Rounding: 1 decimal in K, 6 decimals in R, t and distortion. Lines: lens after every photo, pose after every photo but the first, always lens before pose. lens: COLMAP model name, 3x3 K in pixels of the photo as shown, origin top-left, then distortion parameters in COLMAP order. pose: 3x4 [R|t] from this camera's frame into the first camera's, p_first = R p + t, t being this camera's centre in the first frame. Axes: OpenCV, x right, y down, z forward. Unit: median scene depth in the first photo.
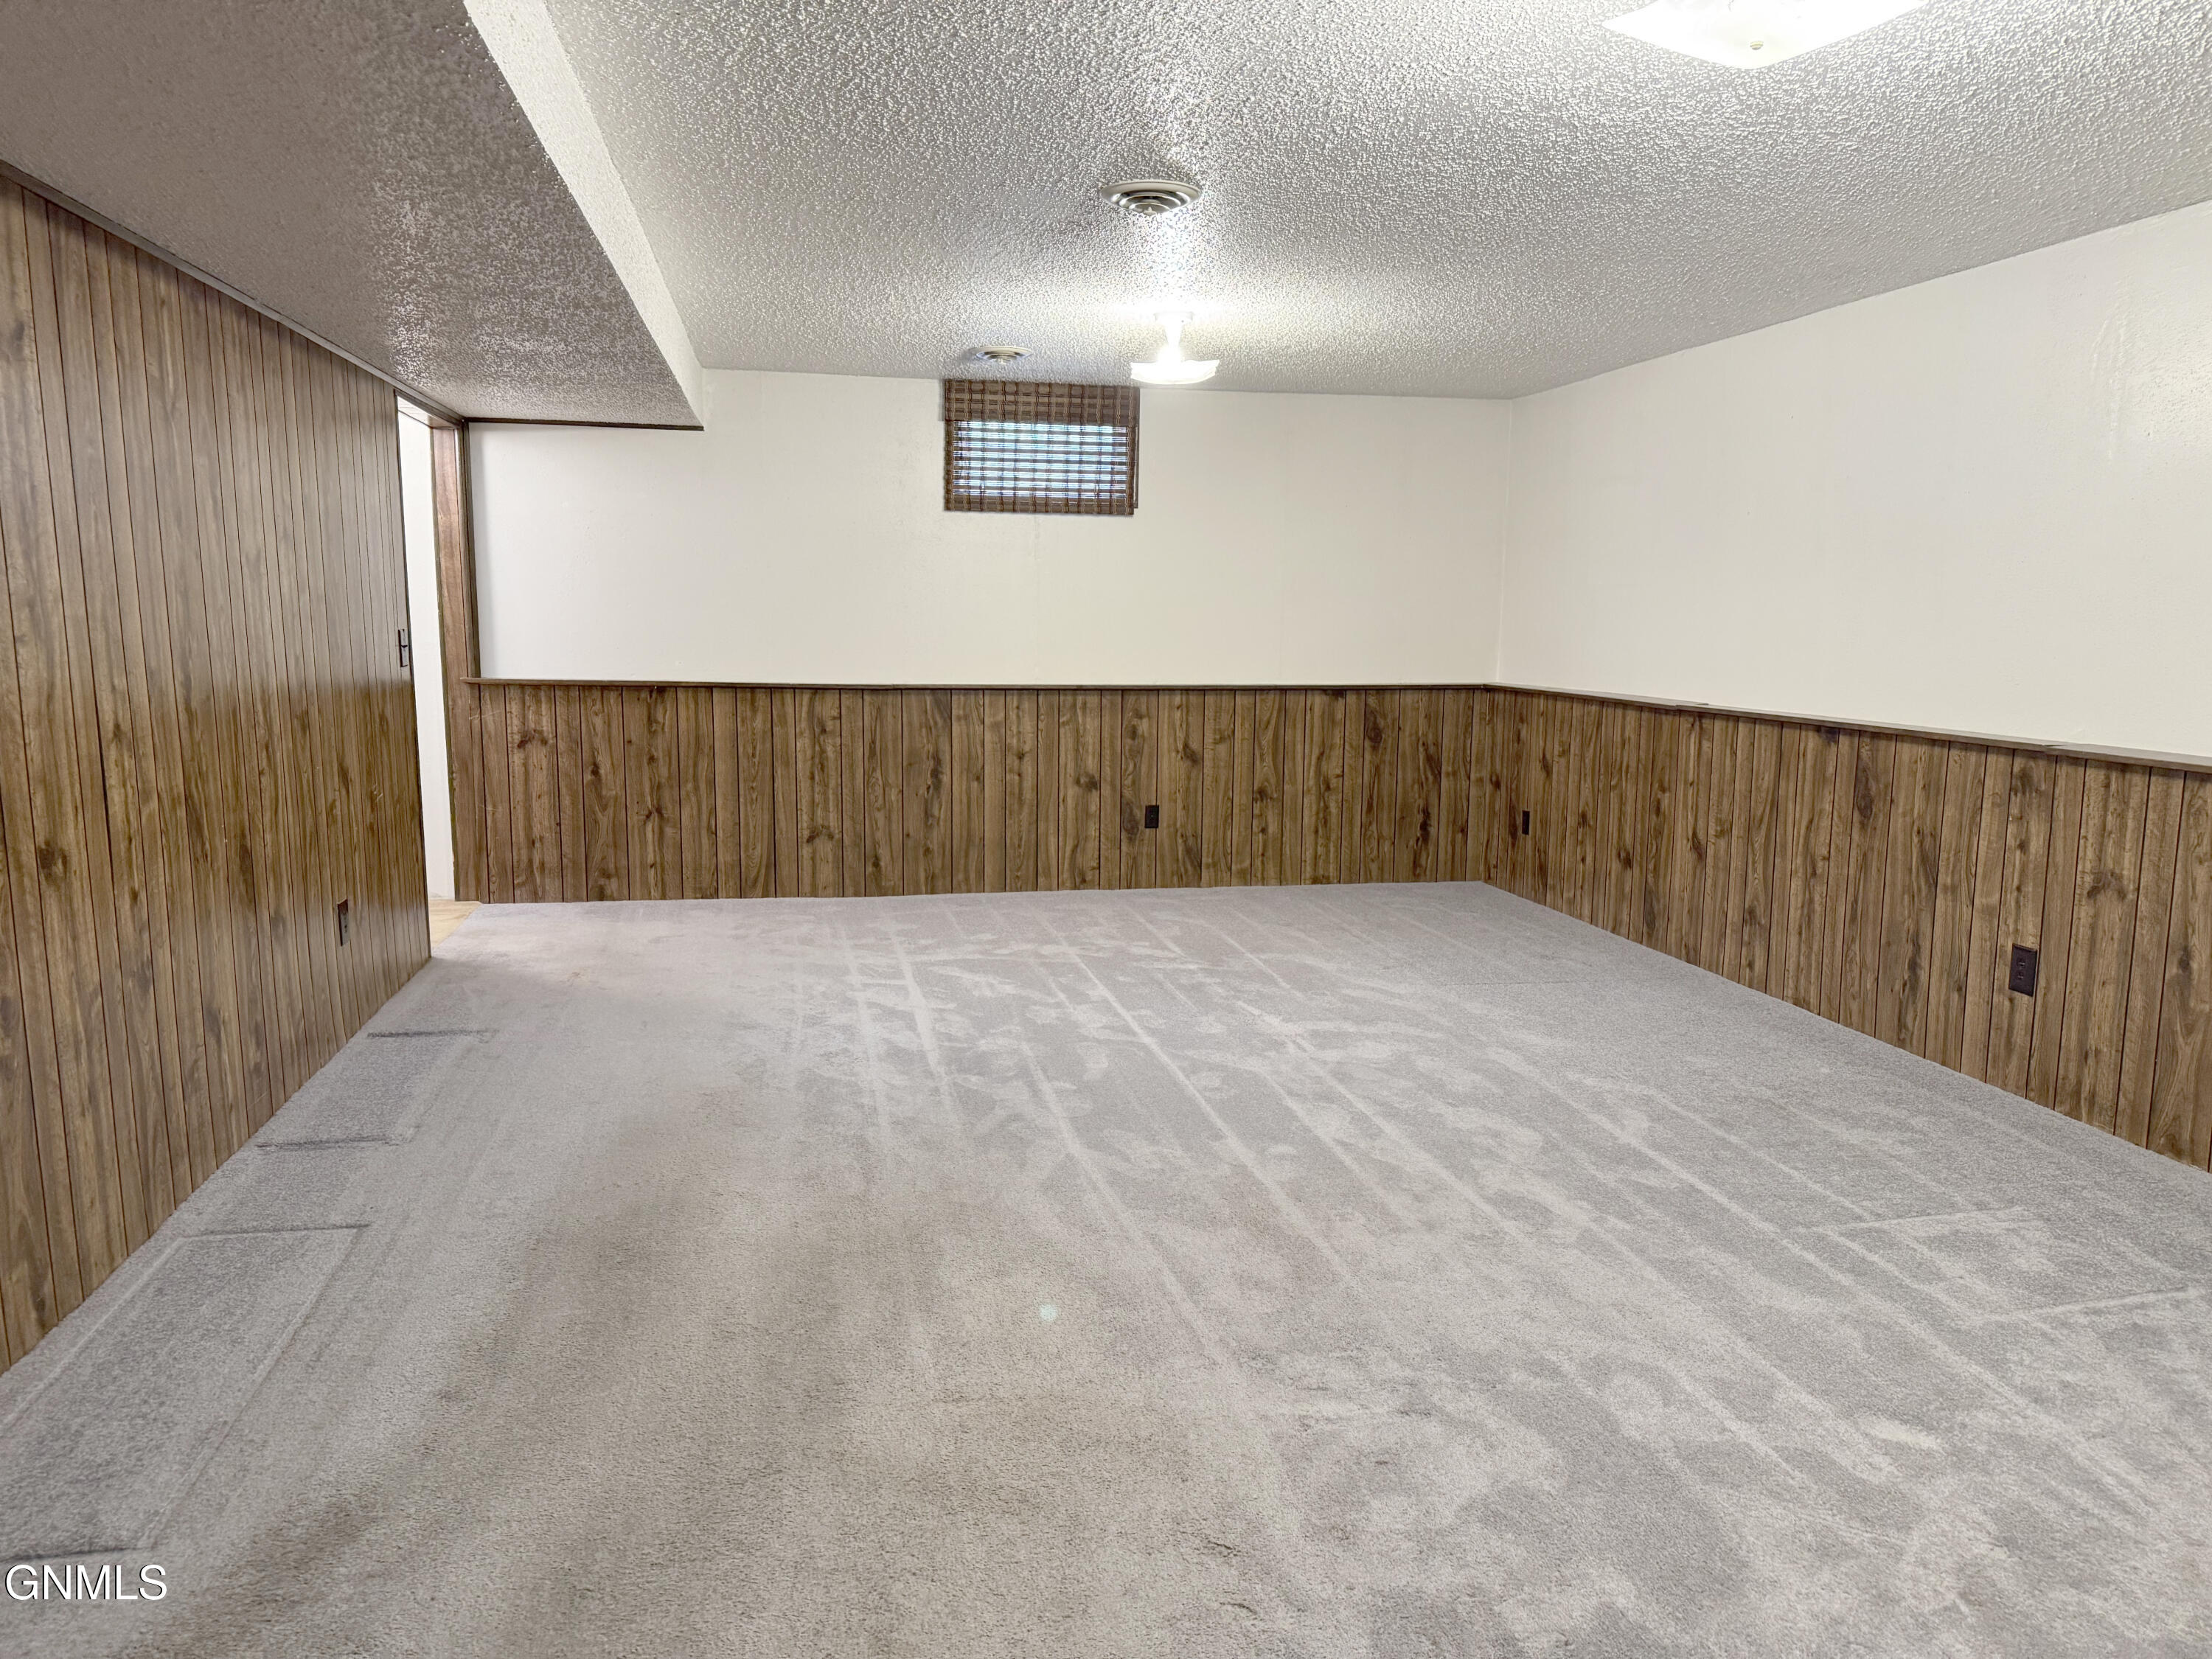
lens RADIAL K [[1522.3, 0, 1106.0], [0, 1522.3, 829.5], [0, 0, 1]] dist [0.106023, -0.150868]
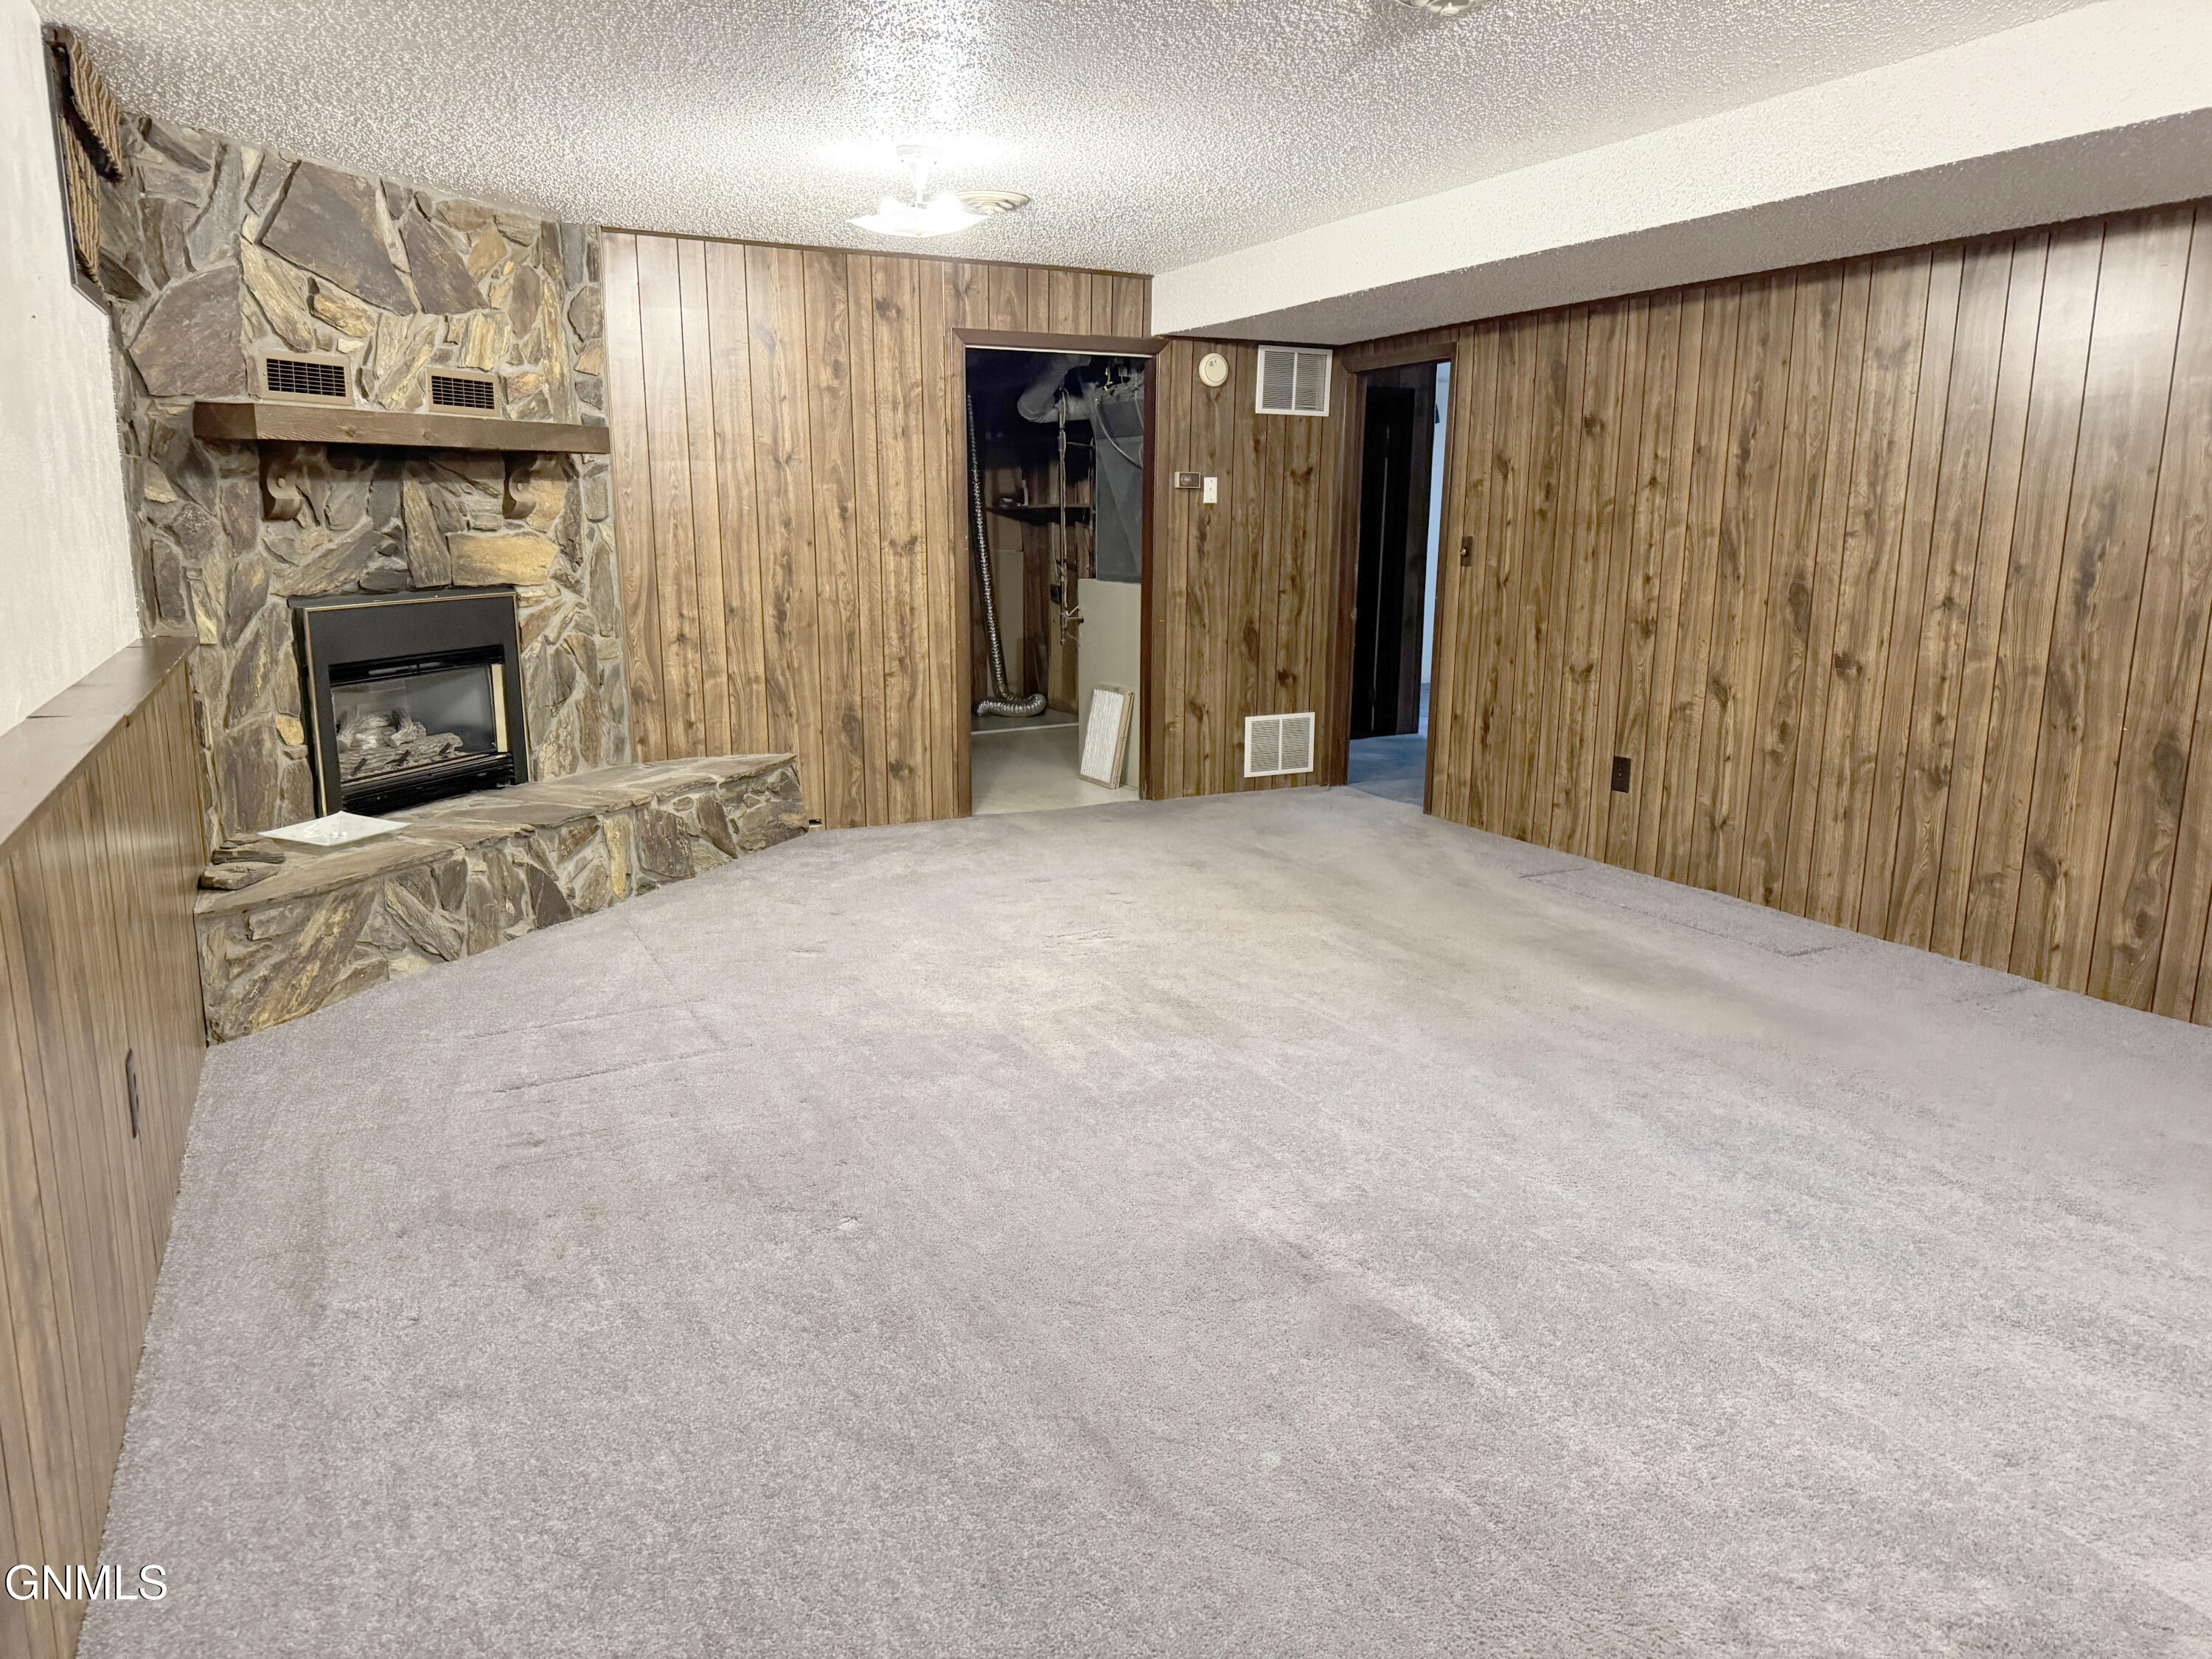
lens RADIAL K [[1522.3, 0, 1106.0], [0, 1522.3, 829.5], [0, 0, 1]] dist [0.106023, -0.150868]
pose [[-0.963670, 0.049919, -0.262390, 0.515892], [-0.041240, 0.942791, 0.330824, -0.312013], [0.263893, 0.329626, -0.906480, 2.185092]]
